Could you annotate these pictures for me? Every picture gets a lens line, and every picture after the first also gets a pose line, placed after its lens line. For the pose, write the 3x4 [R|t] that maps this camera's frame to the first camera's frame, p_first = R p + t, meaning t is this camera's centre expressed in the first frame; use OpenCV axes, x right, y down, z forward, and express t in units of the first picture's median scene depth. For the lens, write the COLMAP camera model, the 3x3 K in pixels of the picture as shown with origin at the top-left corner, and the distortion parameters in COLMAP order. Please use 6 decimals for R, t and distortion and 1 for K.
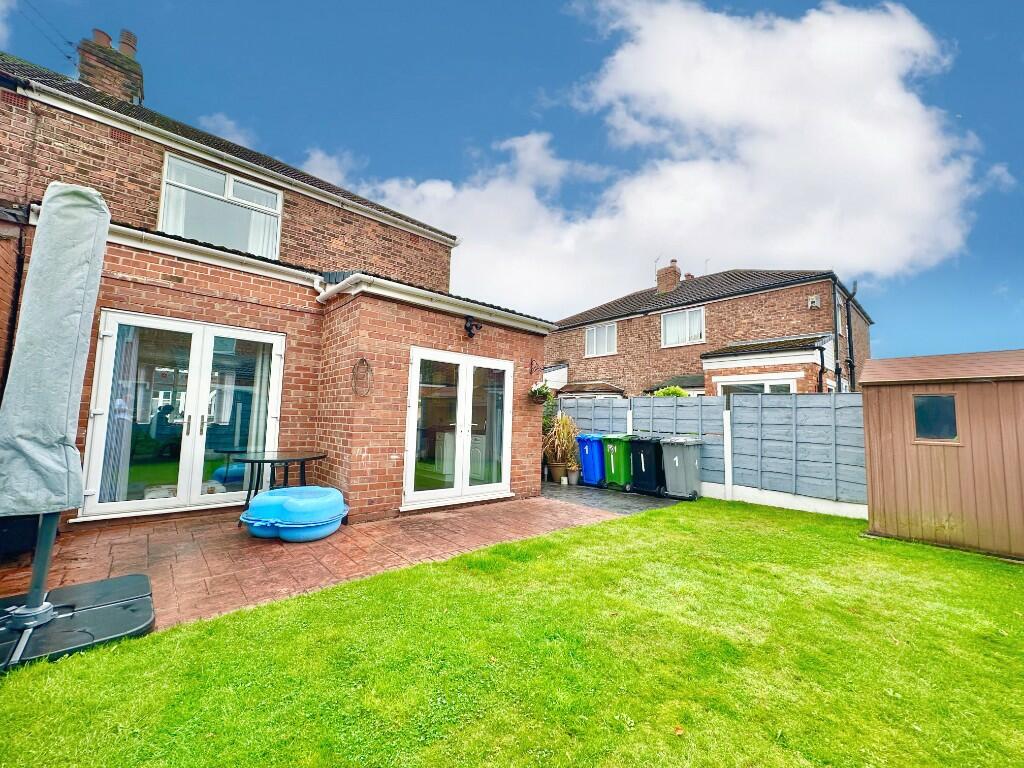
lens RADIAL K [[416.7, 0, 507.8], [0, 416.7, 384.9], [0, 0, 1]] dist [-0.007539, 0.000099]
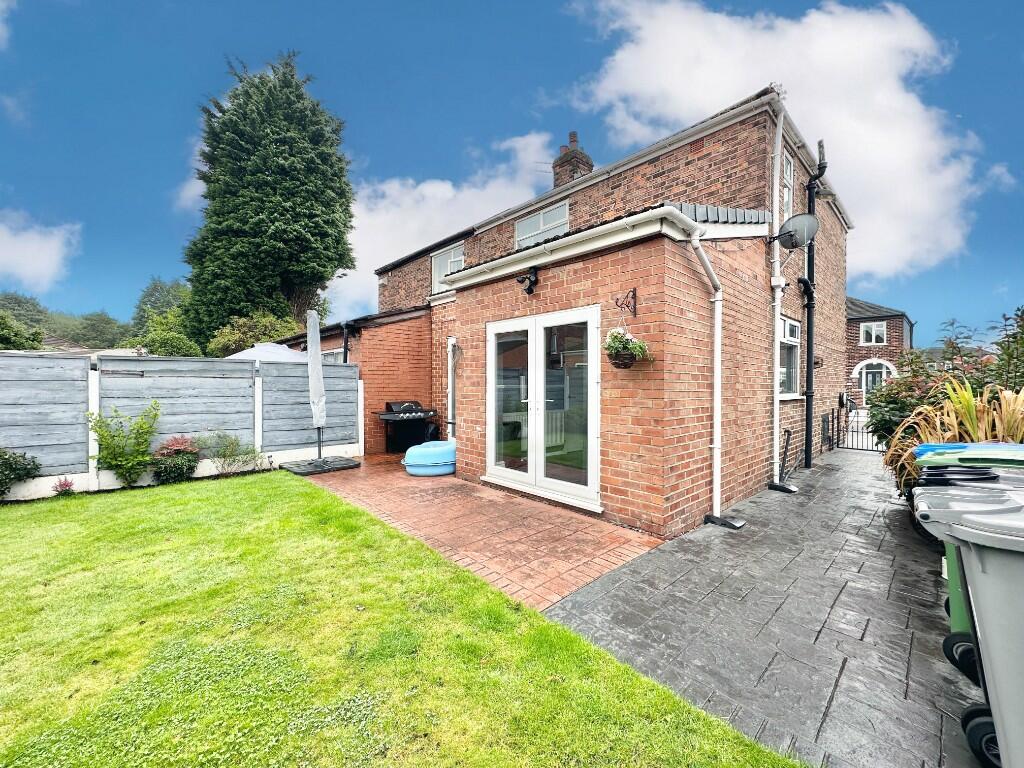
lens RADIAL K [[407.3, 0, 510.7], [0, 407.3, 383.6], [0, 0, 1]] dist [-0.002195, -0.000225]
pose [[0.011684, -0.024180, -0.999639, 0.706065], [0.084683, 0.996140, -0.023105, 0.075931], [0.996339, -0.084382, 0.013687, 0.946081]]
